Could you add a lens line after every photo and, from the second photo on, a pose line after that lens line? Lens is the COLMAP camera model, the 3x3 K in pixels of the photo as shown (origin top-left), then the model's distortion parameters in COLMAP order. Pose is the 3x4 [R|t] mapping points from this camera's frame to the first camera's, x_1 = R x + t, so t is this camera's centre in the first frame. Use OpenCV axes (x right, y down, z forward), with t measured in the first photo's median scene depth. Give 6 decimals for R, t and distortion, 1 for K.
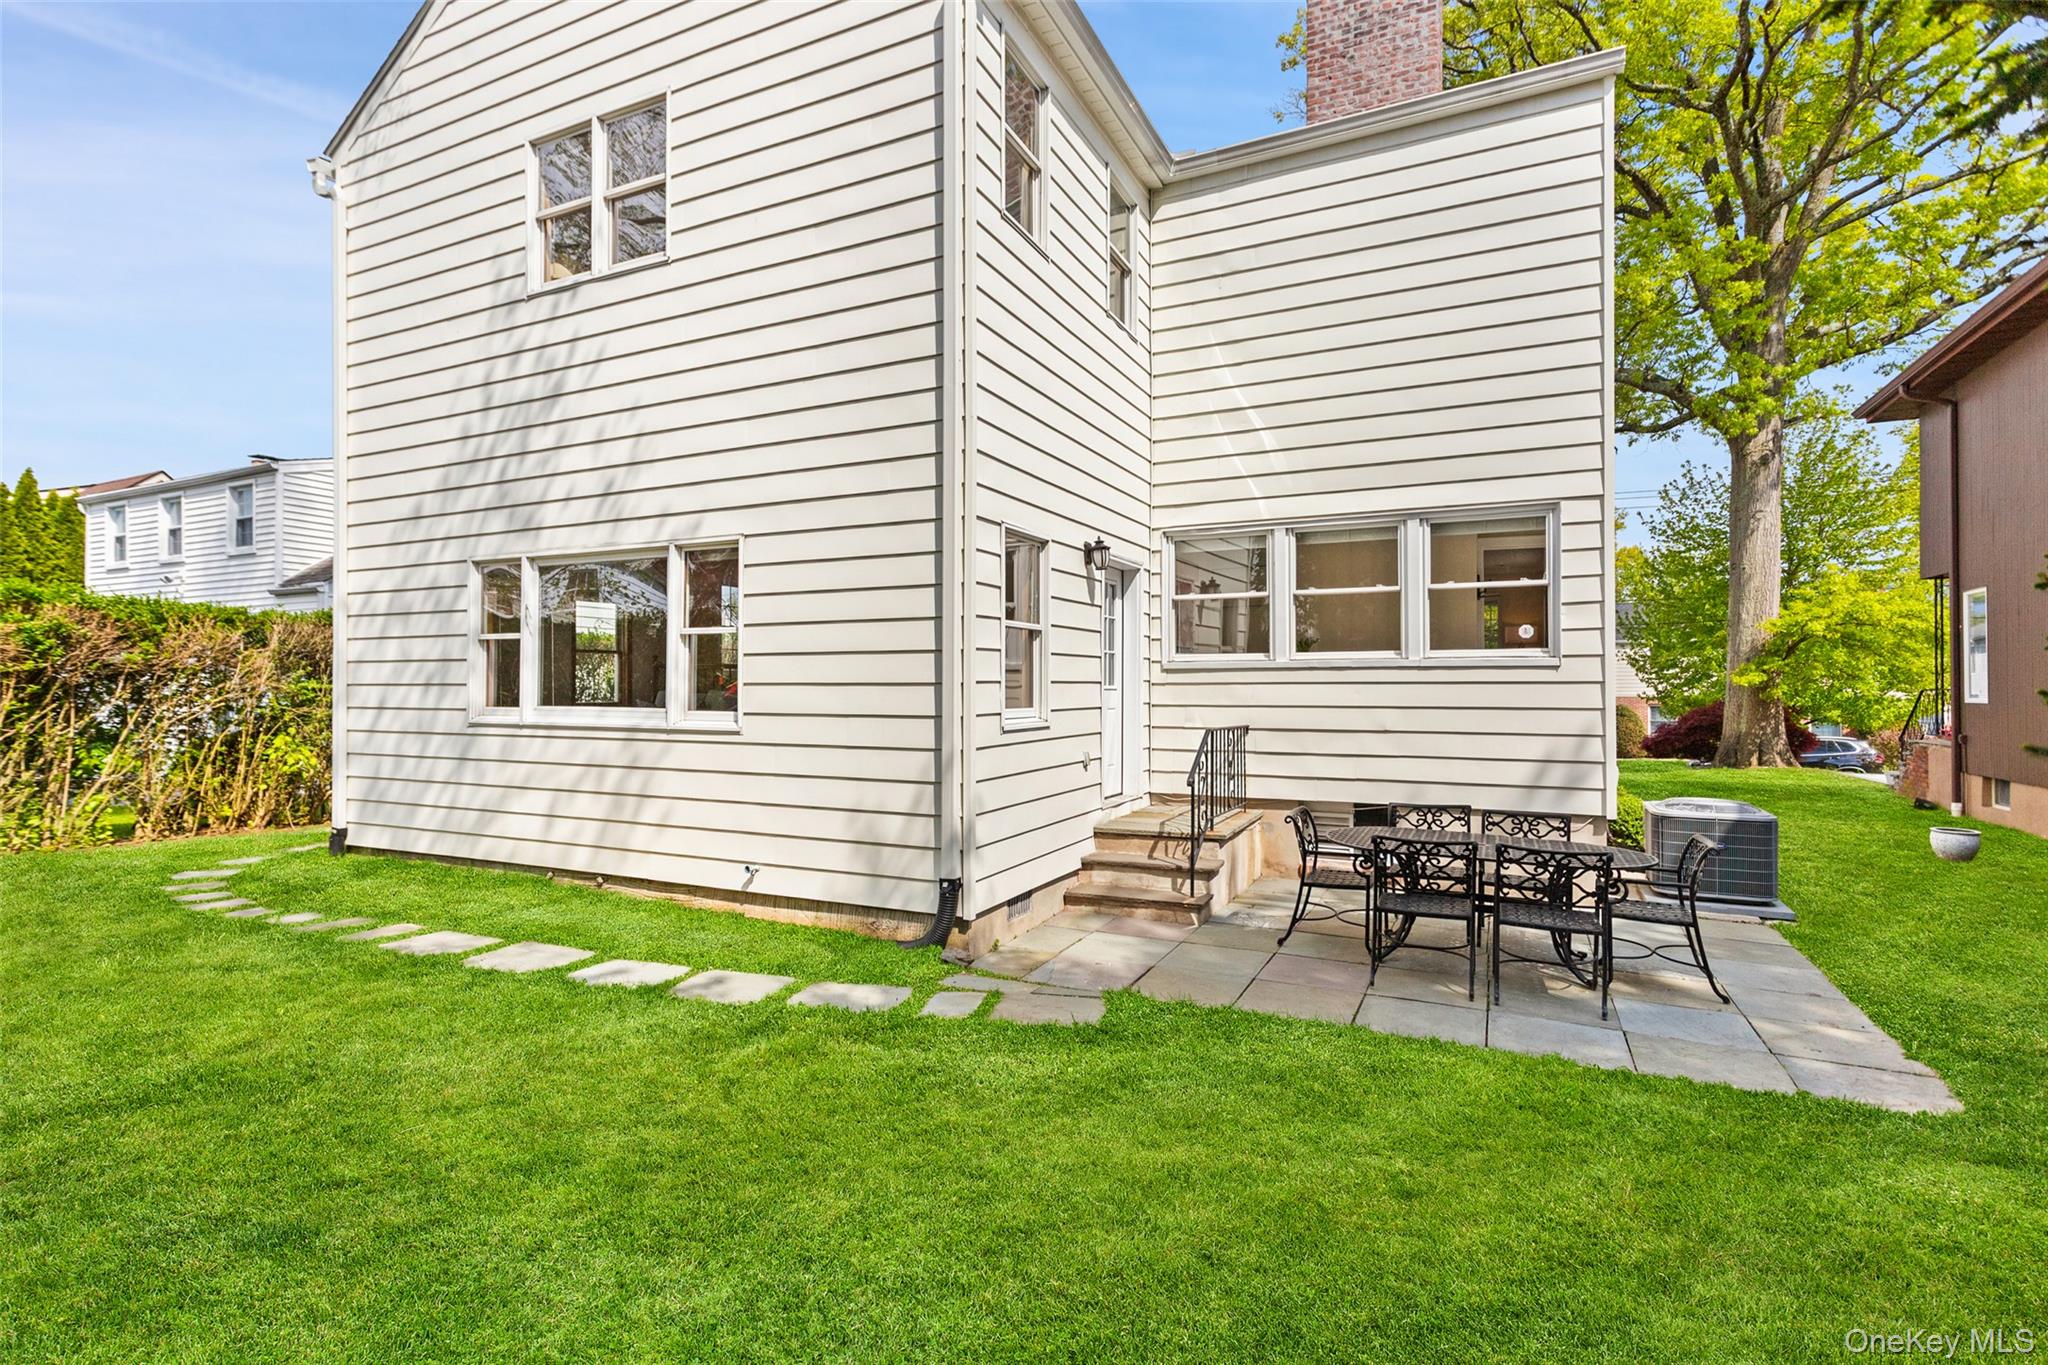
lens RADIAL K [[984.1, 0, 1024.0], [0, 984.1, 682.5], [0, 0, 1]] dist [0.002396, 0.000363]
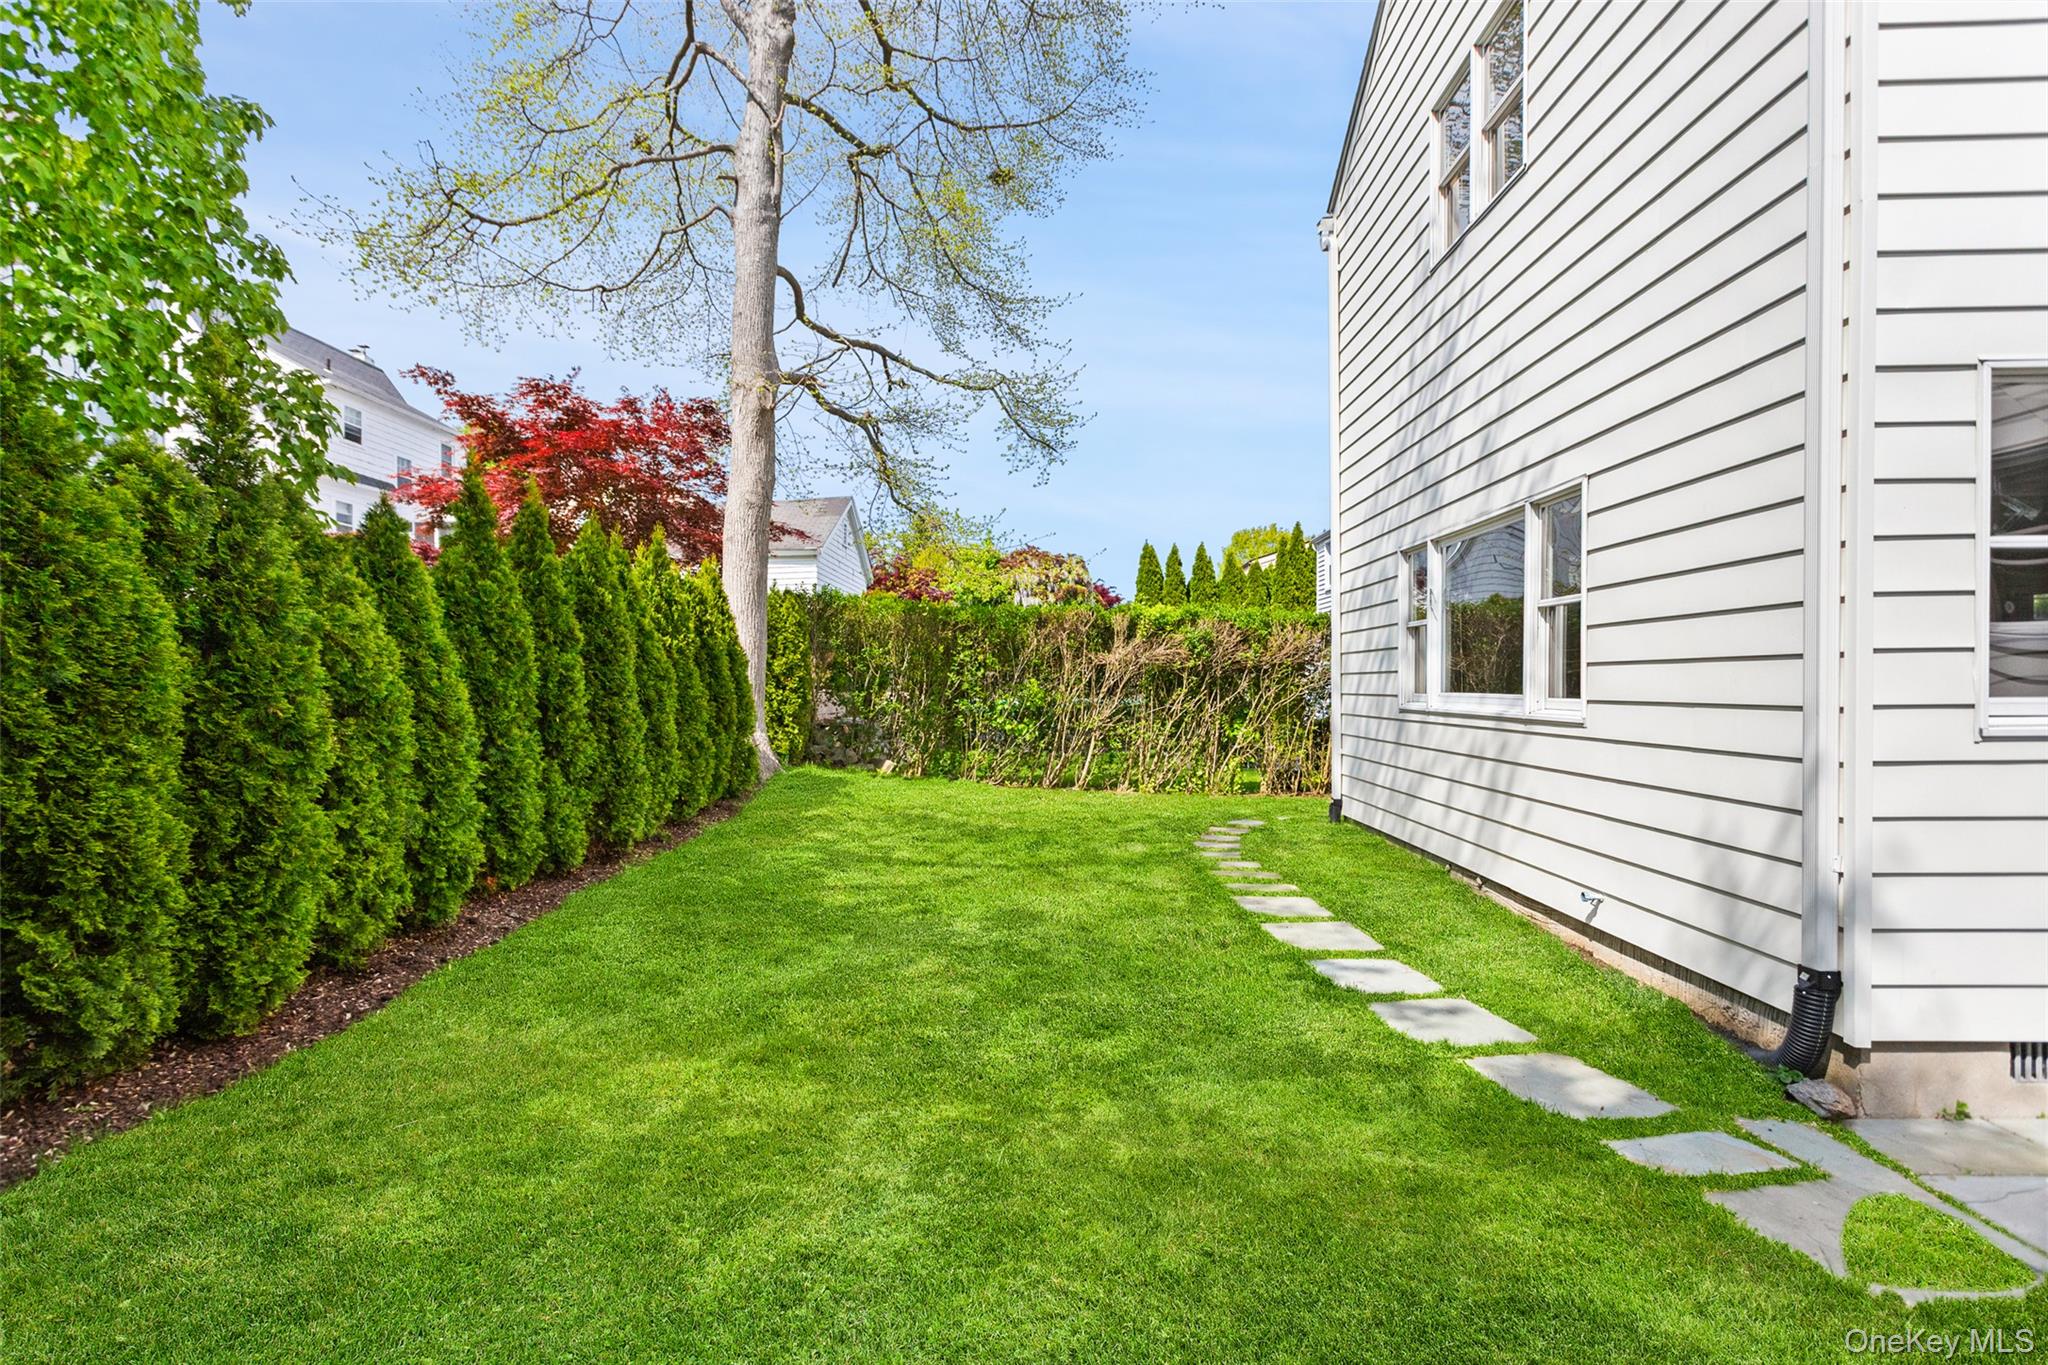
lens RADIAL K [[981.0, 0, 1027.0], [0, 981.0, 694.4], [0, 0, 1]] dist [0.003311, 0.000704]
pose [[0.416128, 0.007164, -0.909278, 0.252244], [0.006845, 0.999916, 0.011010, 0.014810], [0.909280, -0.010806, 0.416044, 0.263978]]
